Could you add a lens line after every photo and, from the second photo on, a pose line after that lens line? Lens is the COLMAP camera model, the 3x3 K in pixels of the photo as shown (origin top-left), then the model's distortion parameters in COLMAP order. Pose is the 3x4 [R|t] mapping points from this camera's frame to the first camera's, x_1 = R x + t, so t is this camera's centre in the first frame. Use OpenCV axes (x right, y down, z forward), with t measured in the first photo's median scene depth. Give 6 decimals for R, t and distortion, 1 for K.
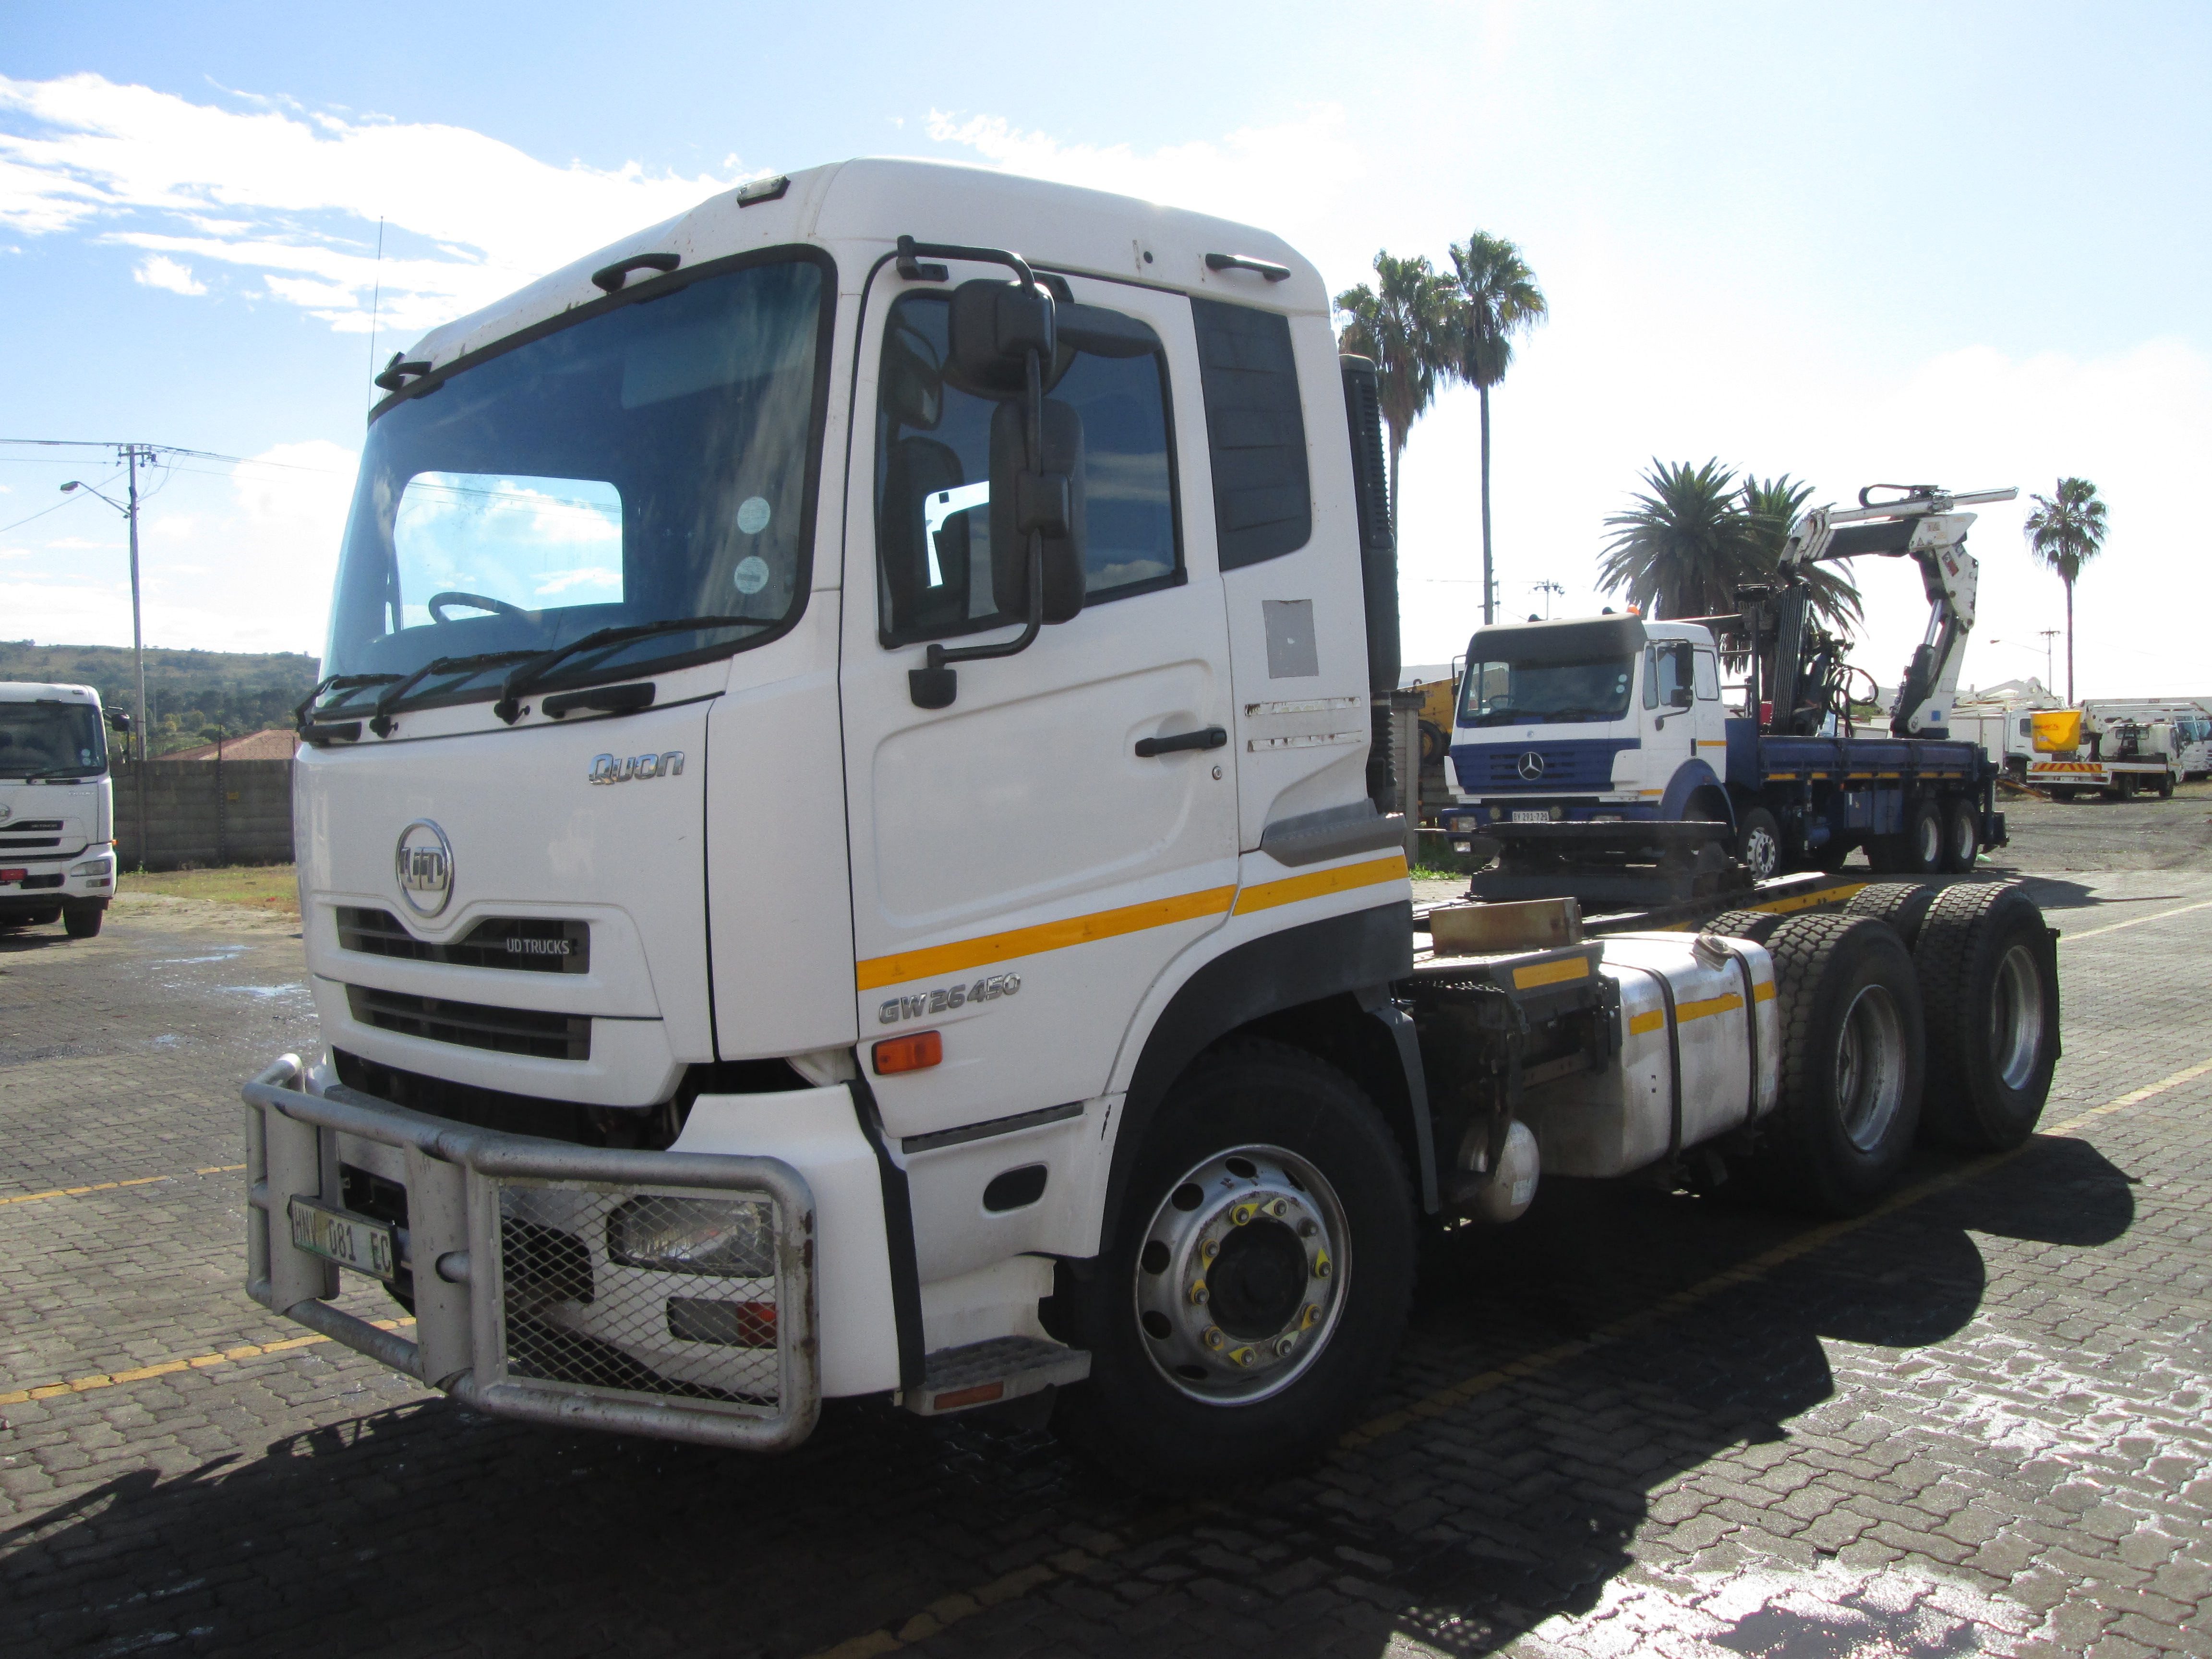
lens RADIAL K [[1807.6, 0, 1122.7], [0, 1807.6, 832.6], [0, 0, 1]] dist [-0.053936, 0.022316]
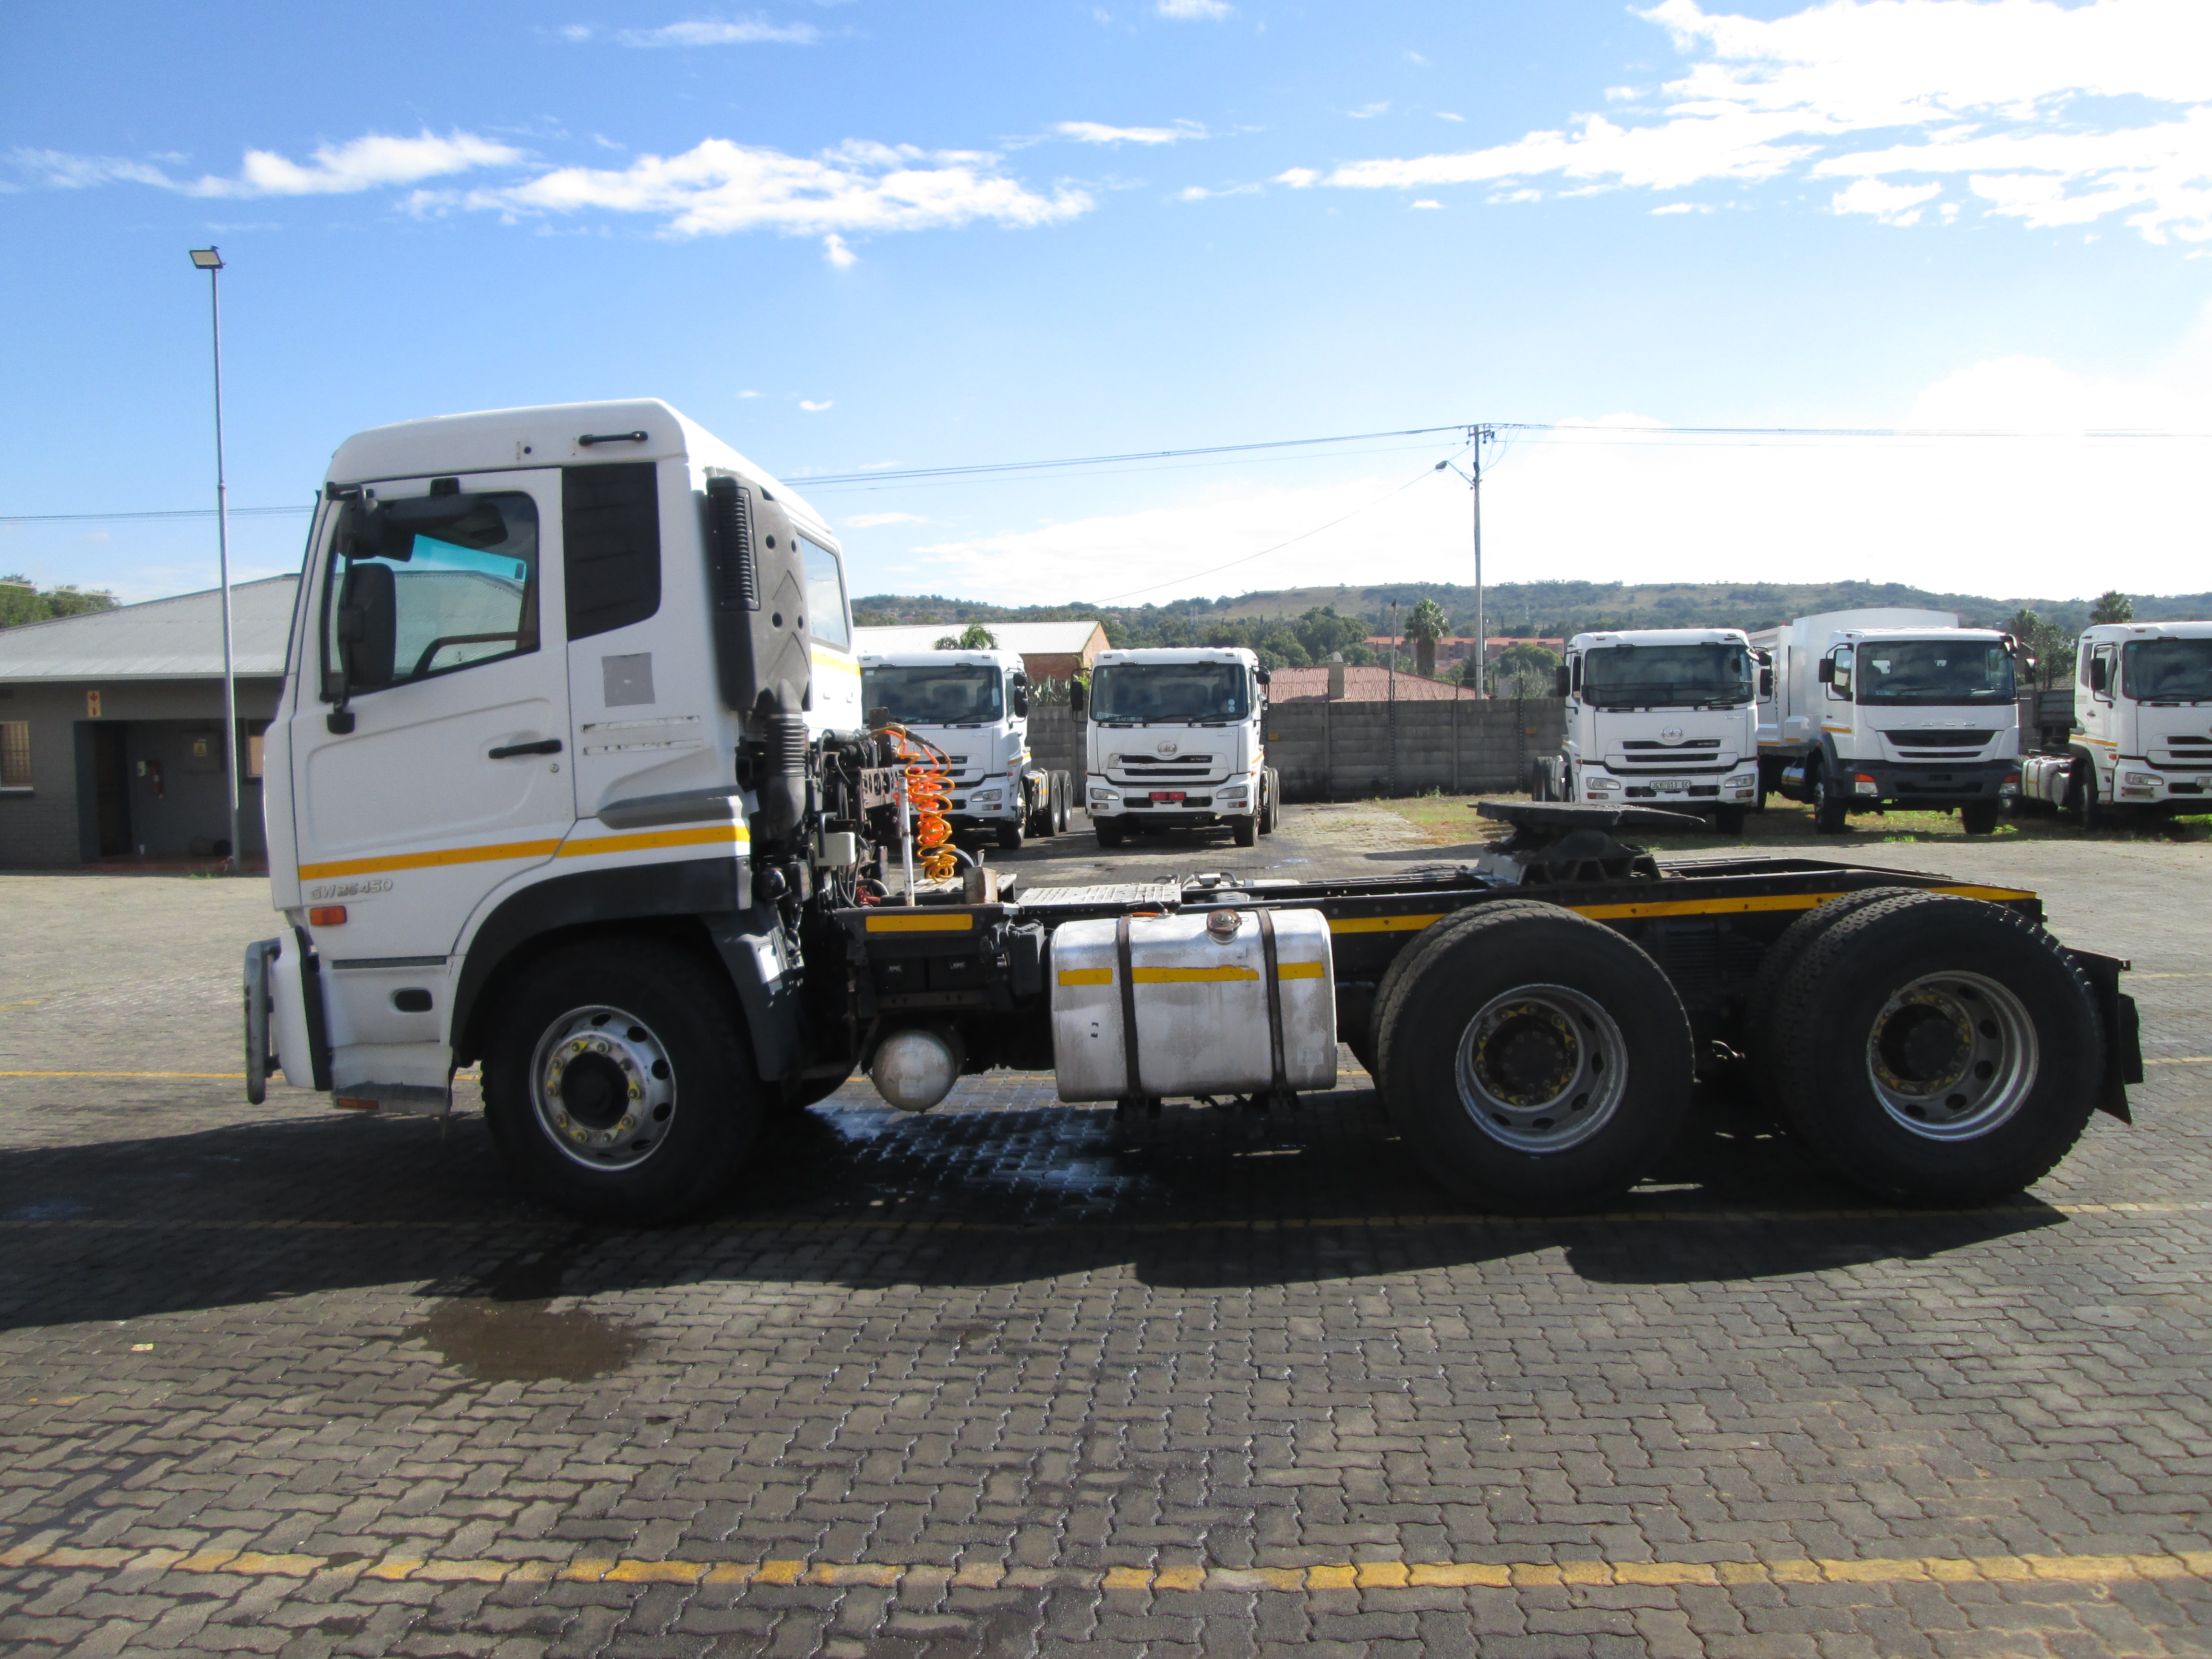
lens RADIAL K [[1922.7, 0, 1257.1], [0, 1922.7, 821.3], [0, 0, 1]] dist [-0.011666, -0.000457]
pose [[0.674847, 0.044518, -0.736613, 1.535348], [-0.019745, 0.998911, 0.042281, -0.062394], [0.737693, -0.013989, 0.674991, 0.272823]]
